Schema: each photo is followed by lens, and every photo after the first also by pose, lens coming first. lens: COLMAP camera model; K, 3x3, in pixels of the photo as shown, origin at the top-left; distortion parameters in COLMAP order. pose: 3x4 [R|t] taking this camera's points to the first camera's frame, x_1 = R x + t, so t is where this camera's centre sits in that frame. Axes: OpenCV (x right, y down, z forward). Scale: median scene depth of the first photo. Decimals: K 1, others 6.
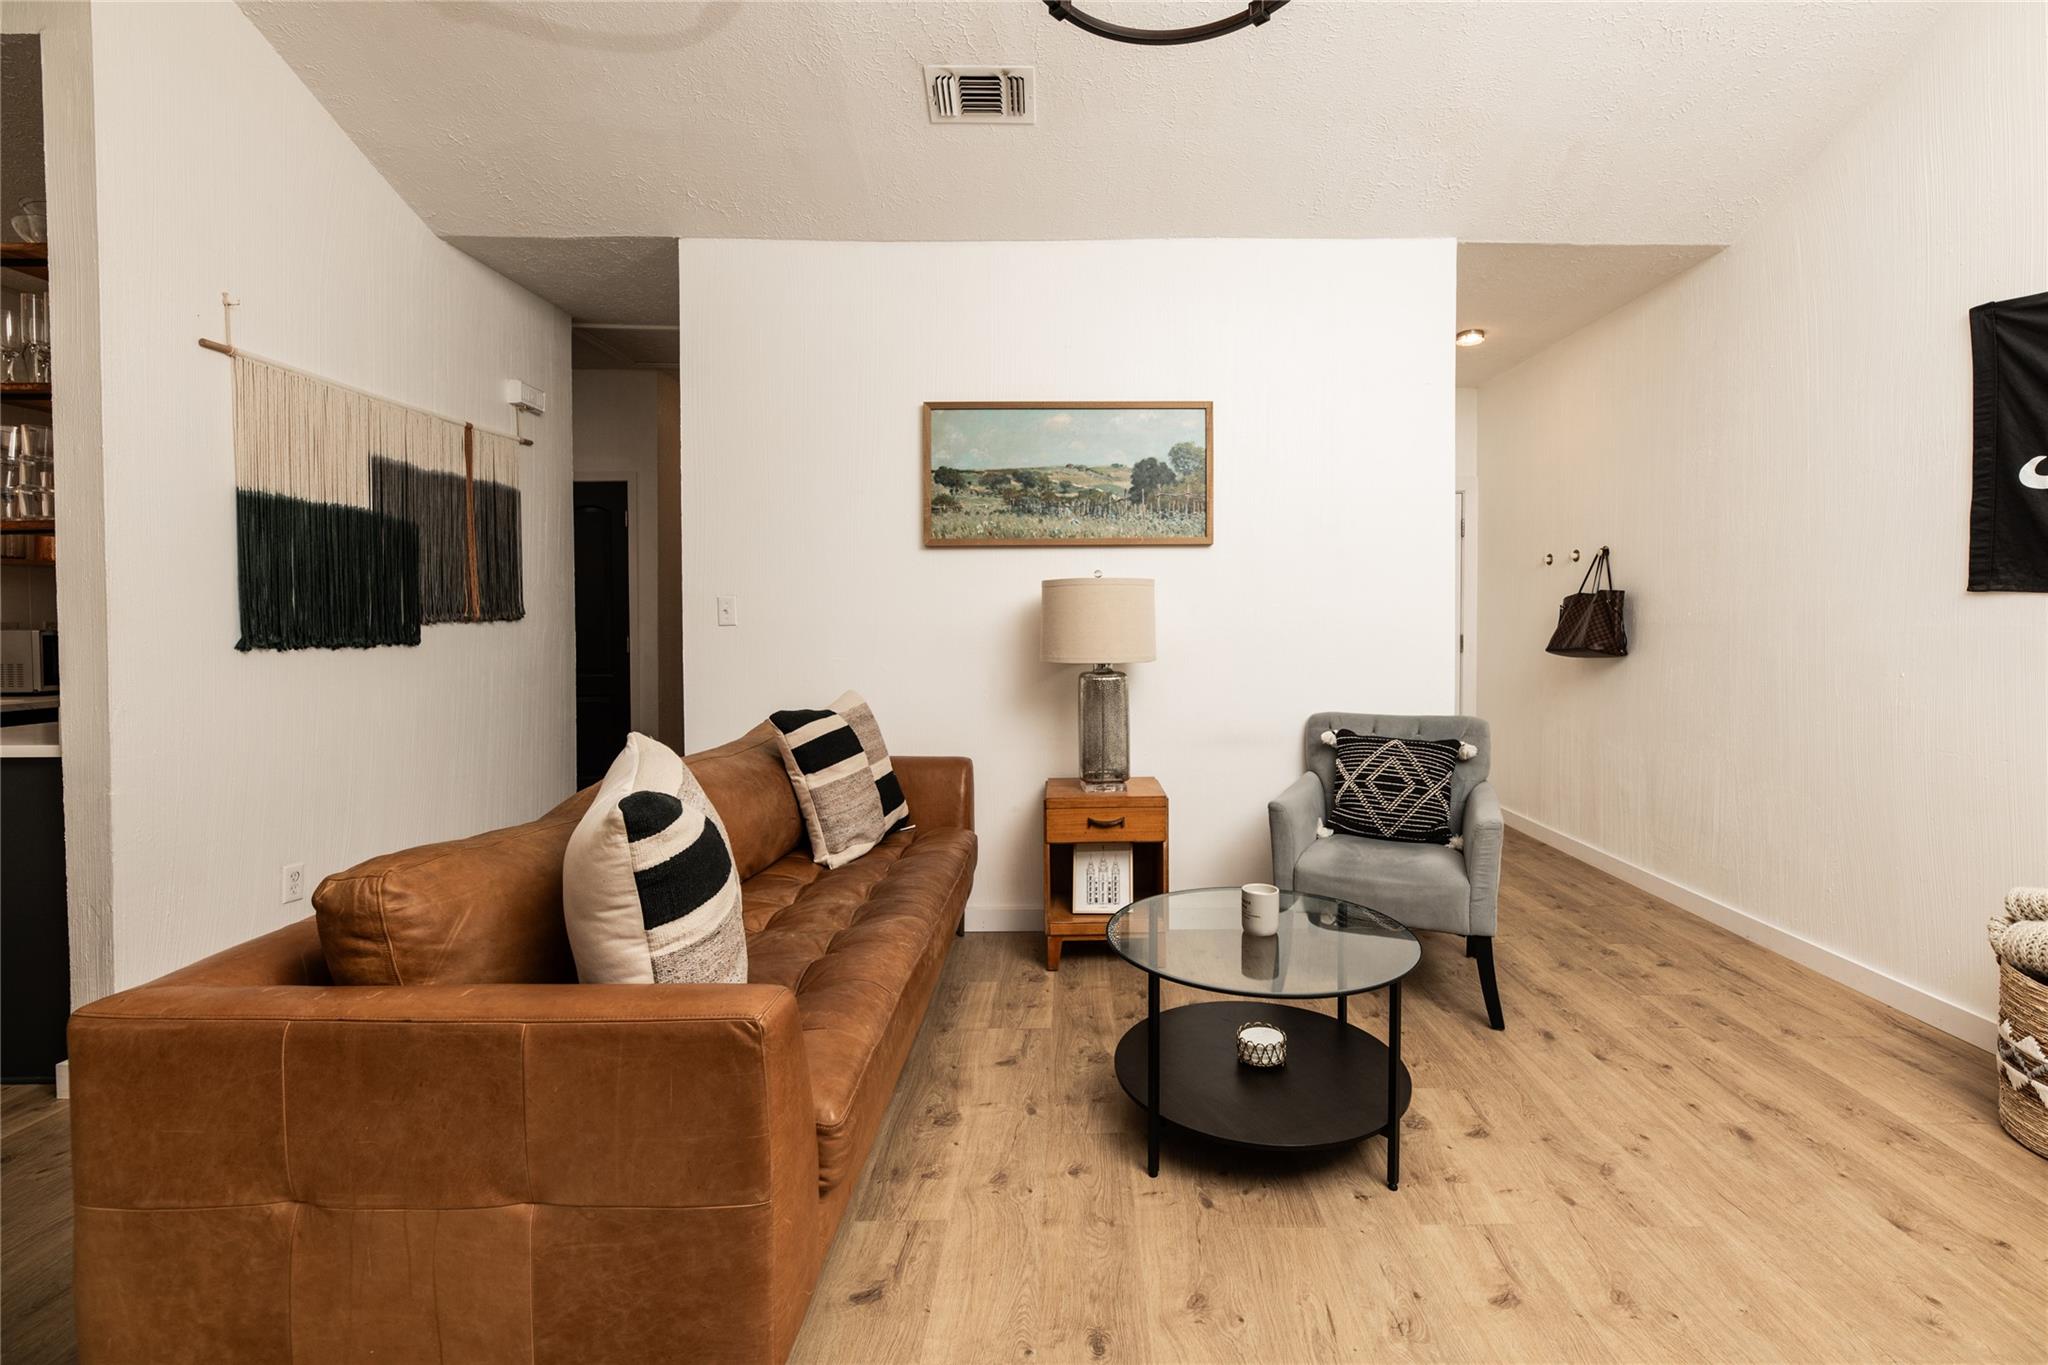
lens RADIAL K [[883.9, 0, 1086.4], [0, 883.9, 639.8], [0, 0, 1]] dist [-0.001331, -0.000205]
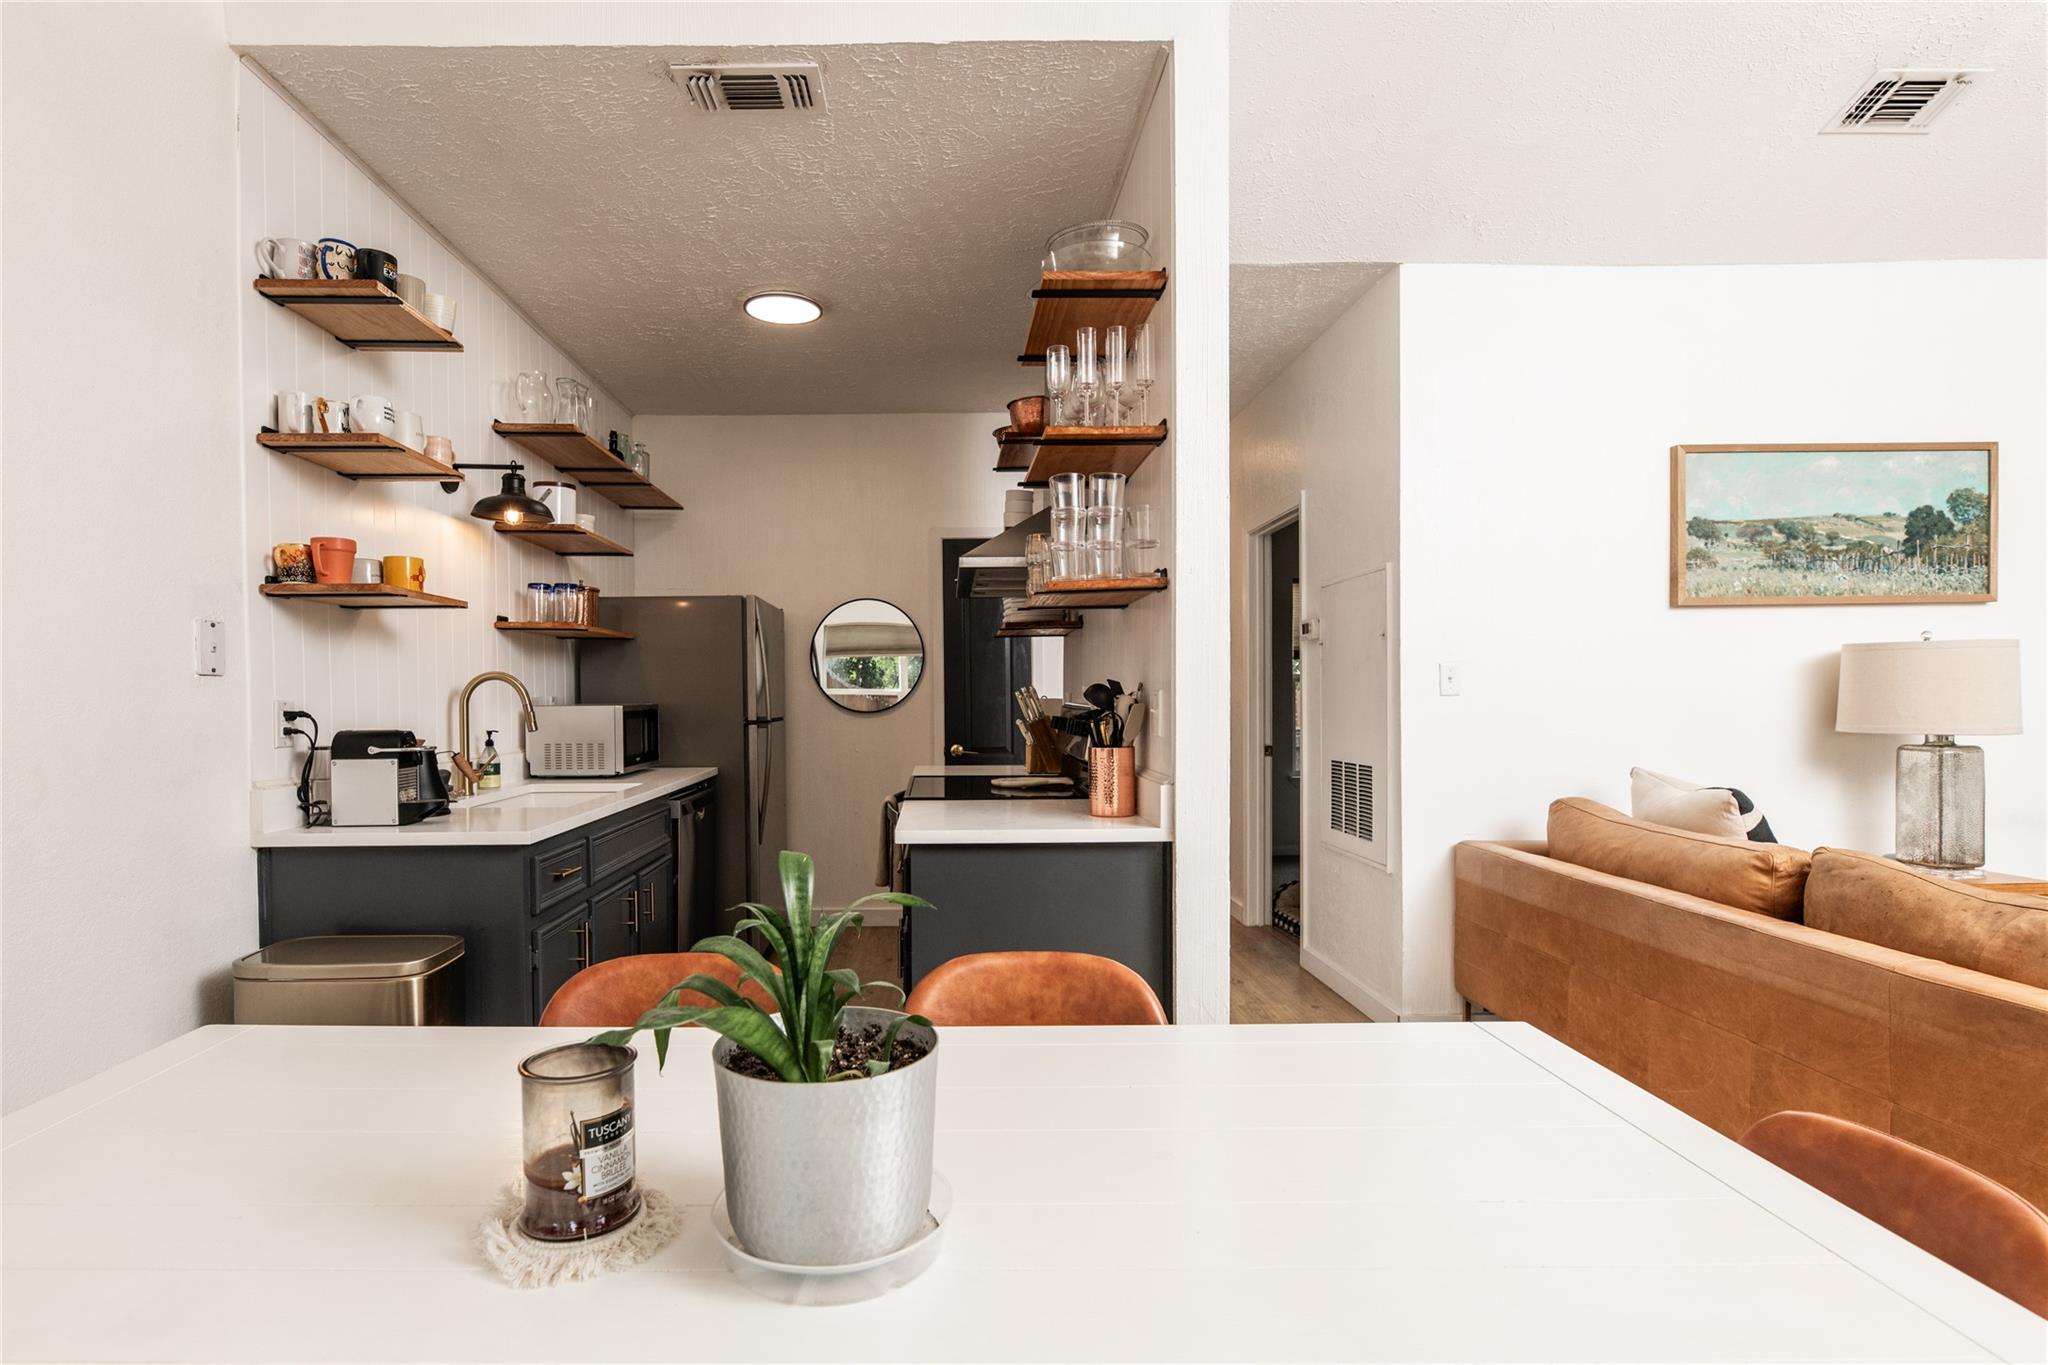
lens RADIAL K [[999.5, 0, 950.7], [0, 999.5, 716.1], [0, 0, 1]] dist [-0.002176, -0.000040]
pose [[0.999956, -0.005506, -0.007555, -1.044126], [0.005501, 0.999985, -0.000632, 0.002969], [0.007558, 0.000591, 0.999971, -0.019710]]
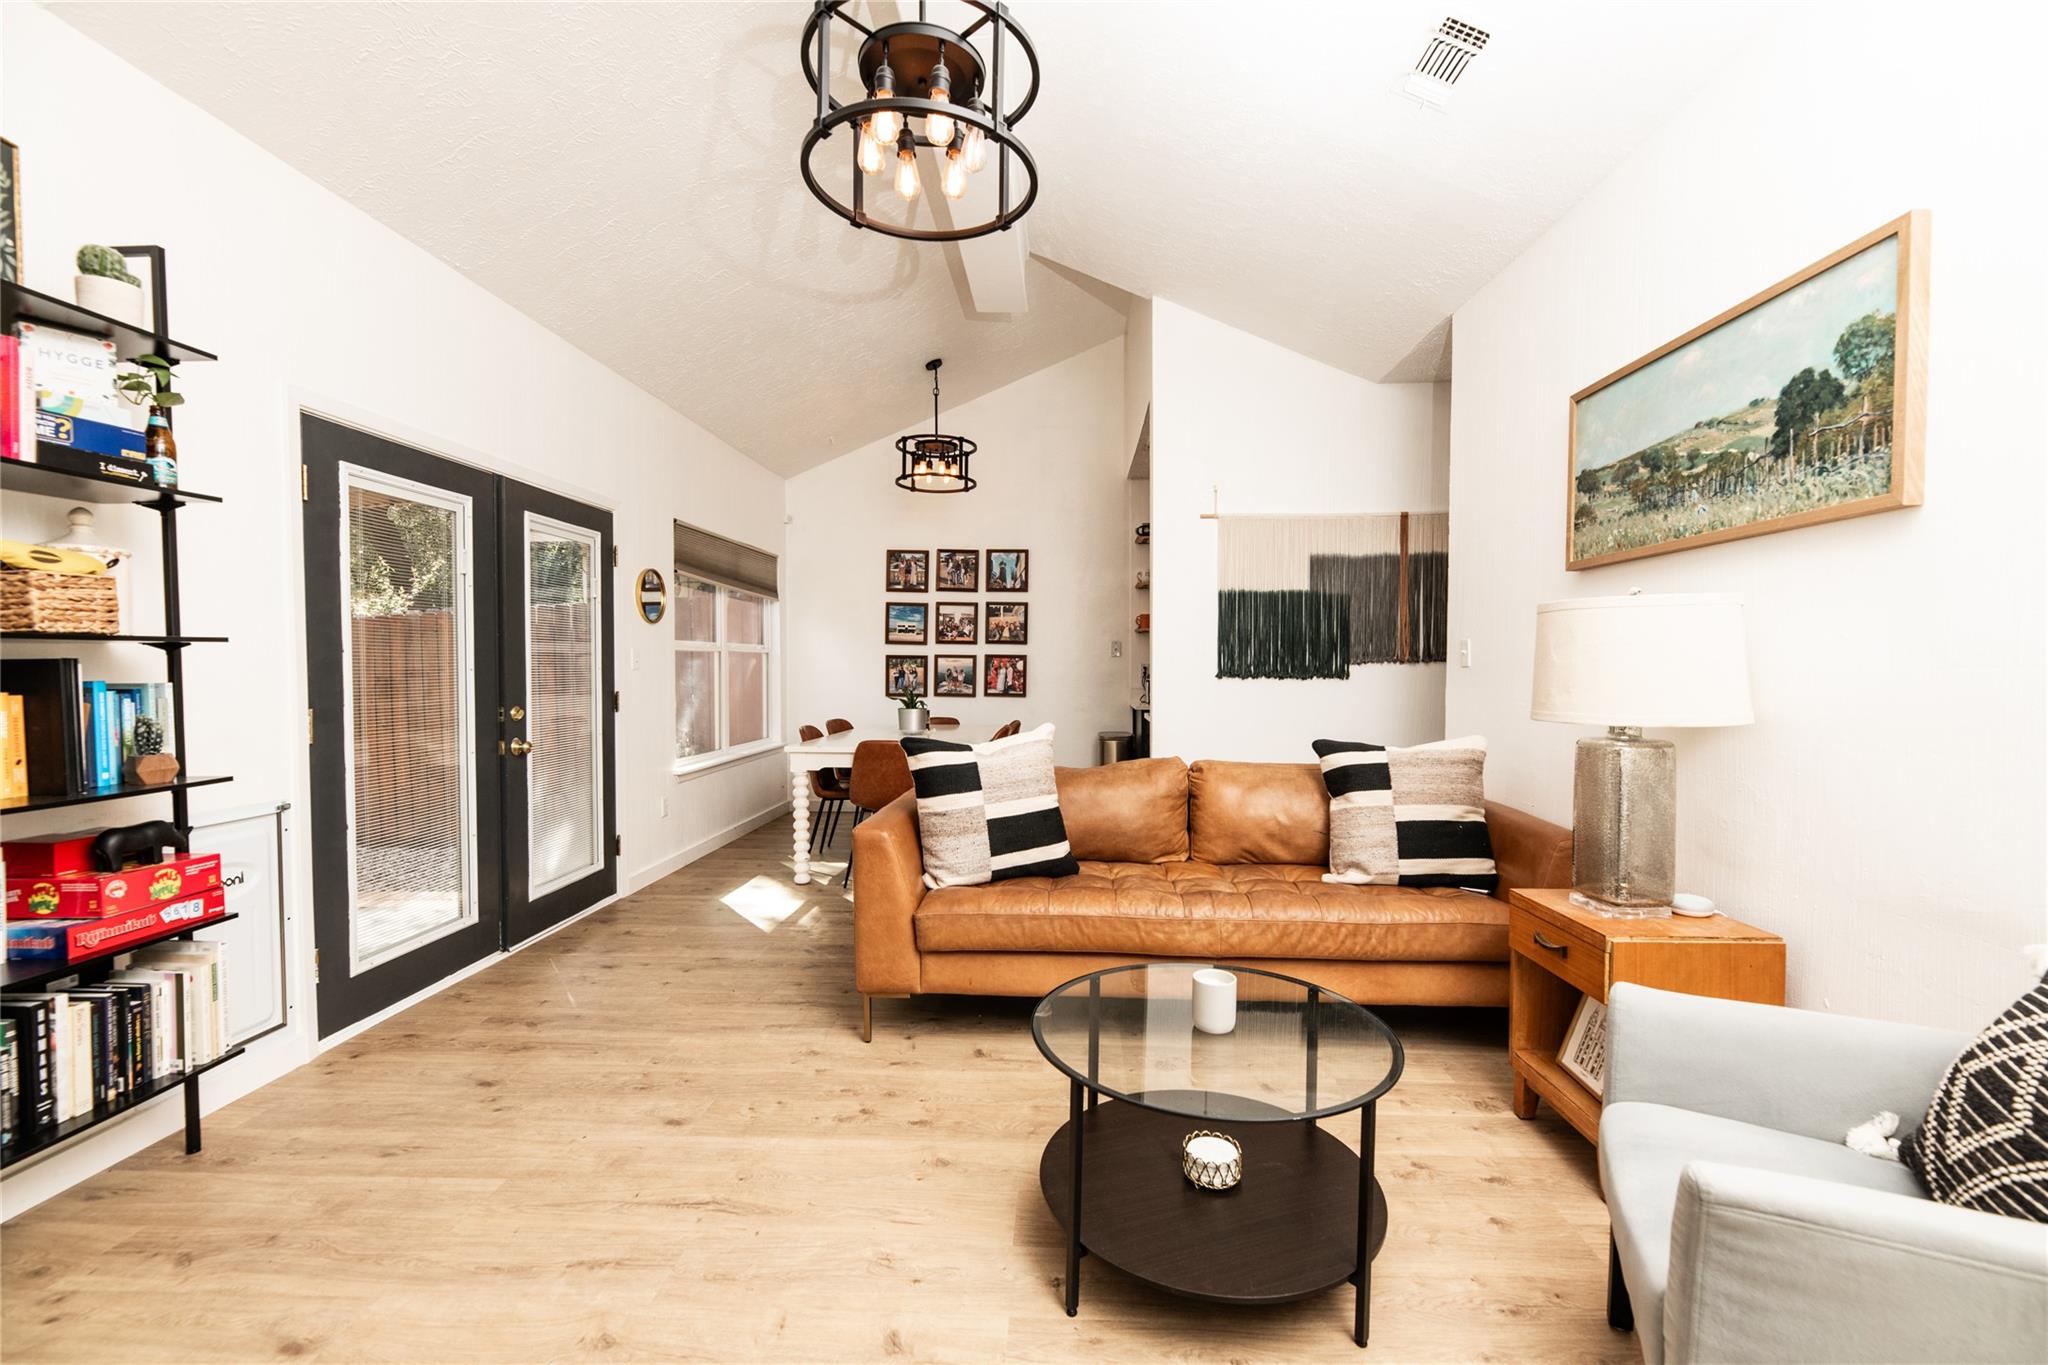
lens RADIAL K [[859.8, 0, 1033.6], [0, 859.8, 686.8], [0, 0, 1]] dist [-0.001699, -0.000341]
pose [[-0.060139, 0.028319, -0.997788, 0.745268], [-0.021245, 0.999335, 0.029644, -0.013177], [0.997964, 0.022981, -0.059497, 0.632284]]
